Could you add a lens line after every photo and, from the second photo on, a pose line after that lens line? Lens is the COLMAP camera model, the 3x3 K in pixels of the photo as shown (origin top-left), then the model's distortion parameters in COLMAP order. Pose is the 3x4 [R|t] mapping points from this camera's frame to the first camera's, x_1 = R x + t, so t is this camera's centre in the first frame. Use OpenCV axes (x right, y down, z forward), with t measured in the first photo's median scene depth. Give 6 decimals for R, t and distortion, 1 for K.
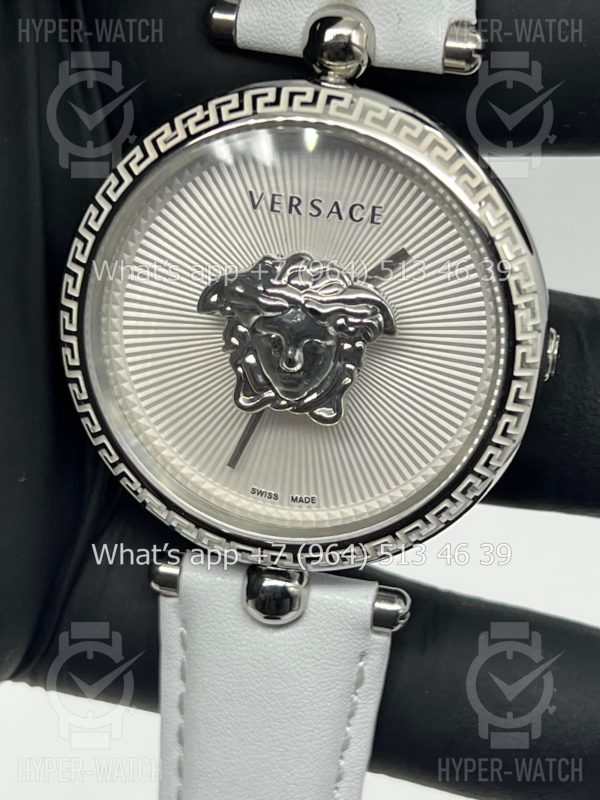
lens RADIAL K [[1908.2, 0, 300.0], [0, 1908.2, 400.0], [0, 0, 1]] dist [0.282981, -1.008026]
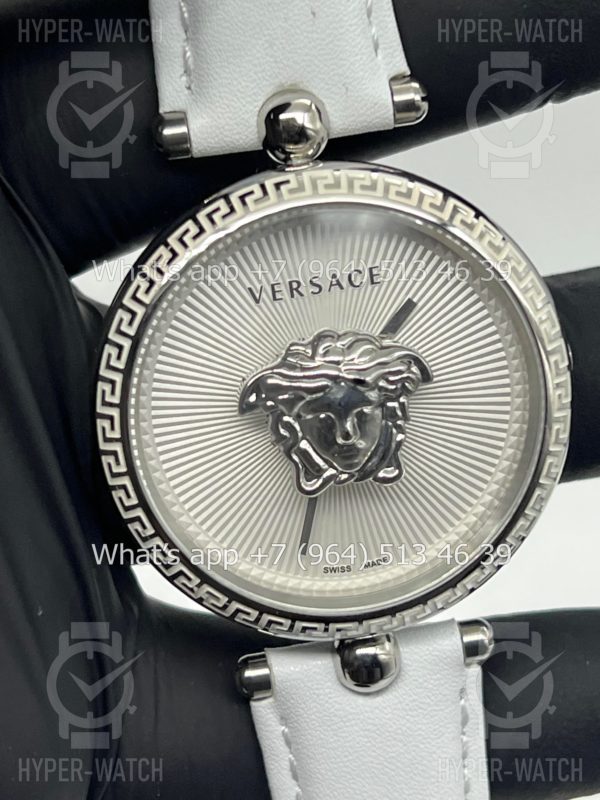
lens RADIAL K [[1908.2, 0, 300.0], [0, 1908.2, 400.0], [0, 0, 1]] dist [0.282981, -1.008026]
pose [[0.928378, -0.292210, 0.229624, -0.252516], [0.298175, 0.954468, 0.009083, -0.053704], [-0.221822, 0.060036, 0.973237, 0.010268]]
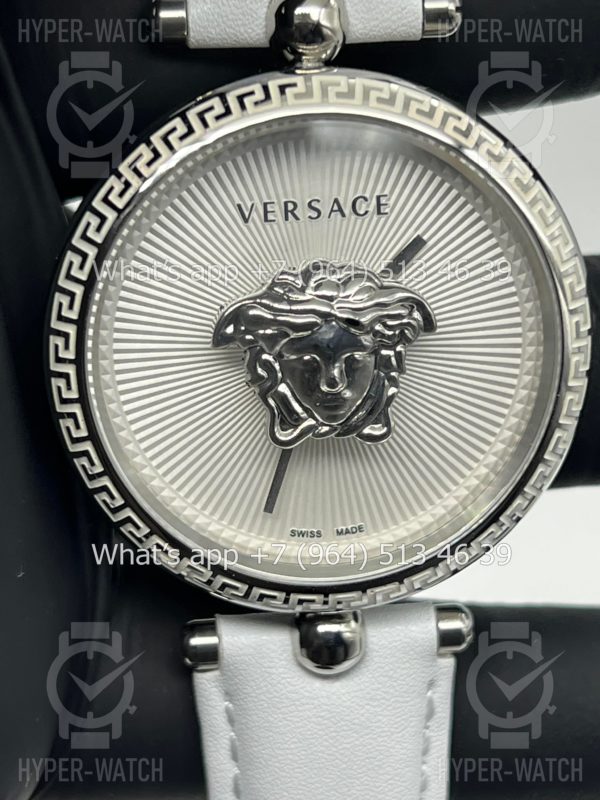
lens RADIAL K [[1908.2, 0, 300.0], [0, 1908.2, 400.0], [0, 0, 1]] dist [0.282981, -1.008026]
pose [[0.950792, -0.201012, 0.235774, -0.227984], [0.200714, 0.979317, 0.025519, -0.037058], [-0.236028, 0.023060, 0.971473, 0.131415]]
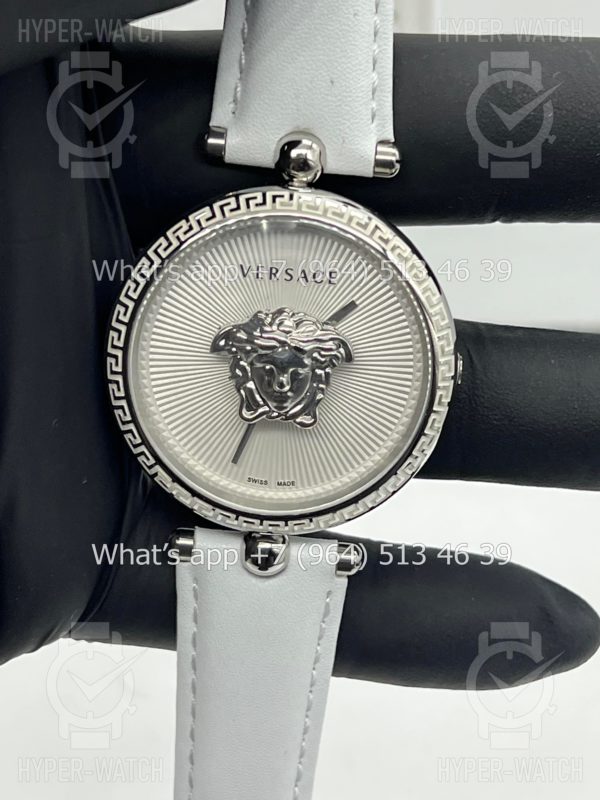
lens RADIAL K [[1908.2, 0, 300.0], [0, 1908.2, 400.0], [0, 0, 1]] dist [0.282981, -1.008026]
pose [[0.986026, -0.056712, 0.156642, -0.208690], [0.057247, 0.998359, 0.001096, -0.009598], [-0.156448, 0.007887, 0.987655, -0.385711]]
